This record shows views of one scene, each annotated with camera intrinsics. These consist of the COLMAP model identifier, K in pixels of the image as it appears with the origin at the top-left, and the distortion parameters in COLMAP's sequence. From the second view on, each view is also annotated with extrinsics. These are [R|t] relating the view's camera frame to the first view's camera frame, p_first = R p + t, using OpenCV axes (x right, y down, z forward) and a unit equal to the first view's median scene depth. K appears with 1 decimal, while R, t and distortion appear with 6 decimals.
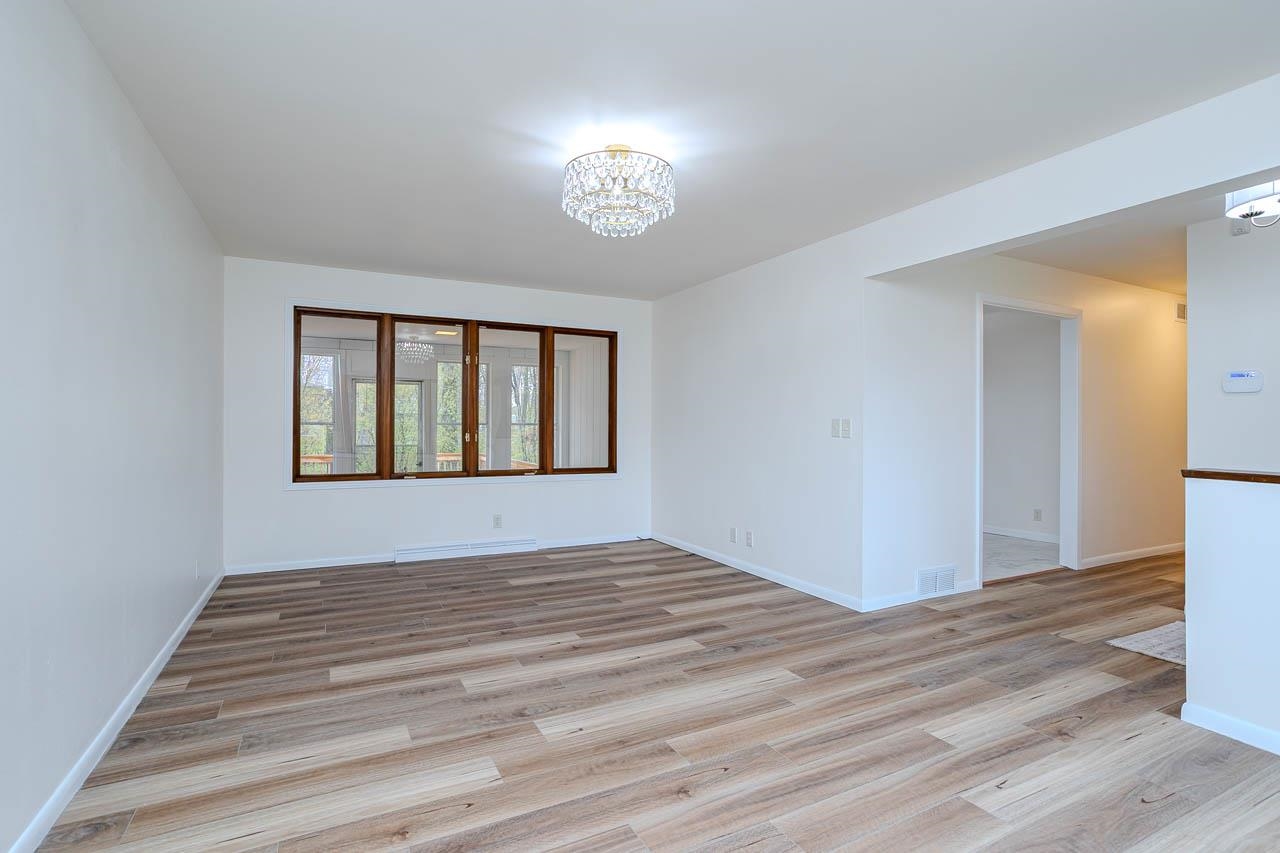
lens RADIAL K [[603.3, 0, 638.7], [0, 603.3, 432.1], [0, 0, 1]] dist [-0.054200, 0.022383]
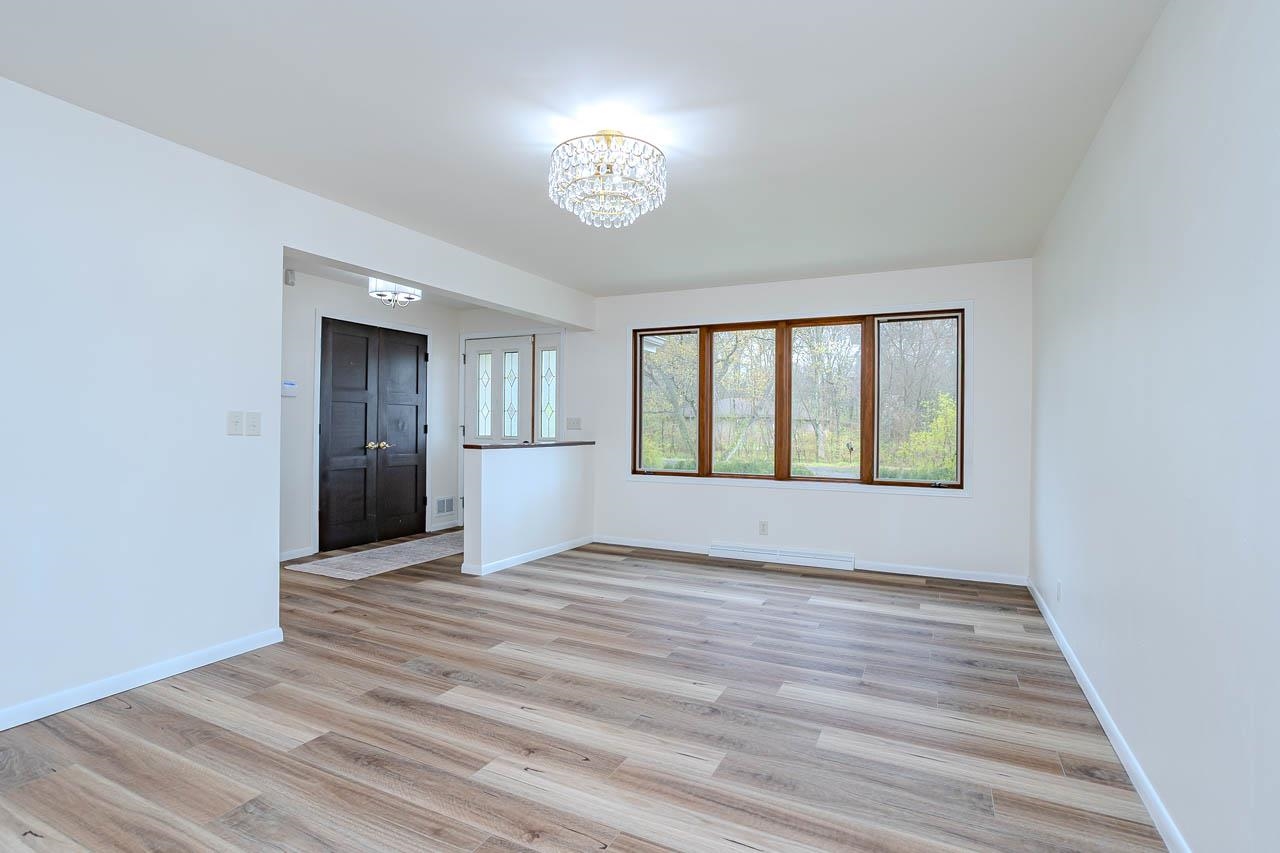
lens RADIAL K [[603.3, 0, 644.2], [0, 603.3, 420.2], [0, 0, 1]] dist [-0.054200, 0.022383]
pose [[-0.583950, -0.005520, 0.811771, -0.792144], [-0.003843, 0.999984, 0.004035, -0.019696], [-0.811781, -0.000763, -0.583962, 1.411705]]
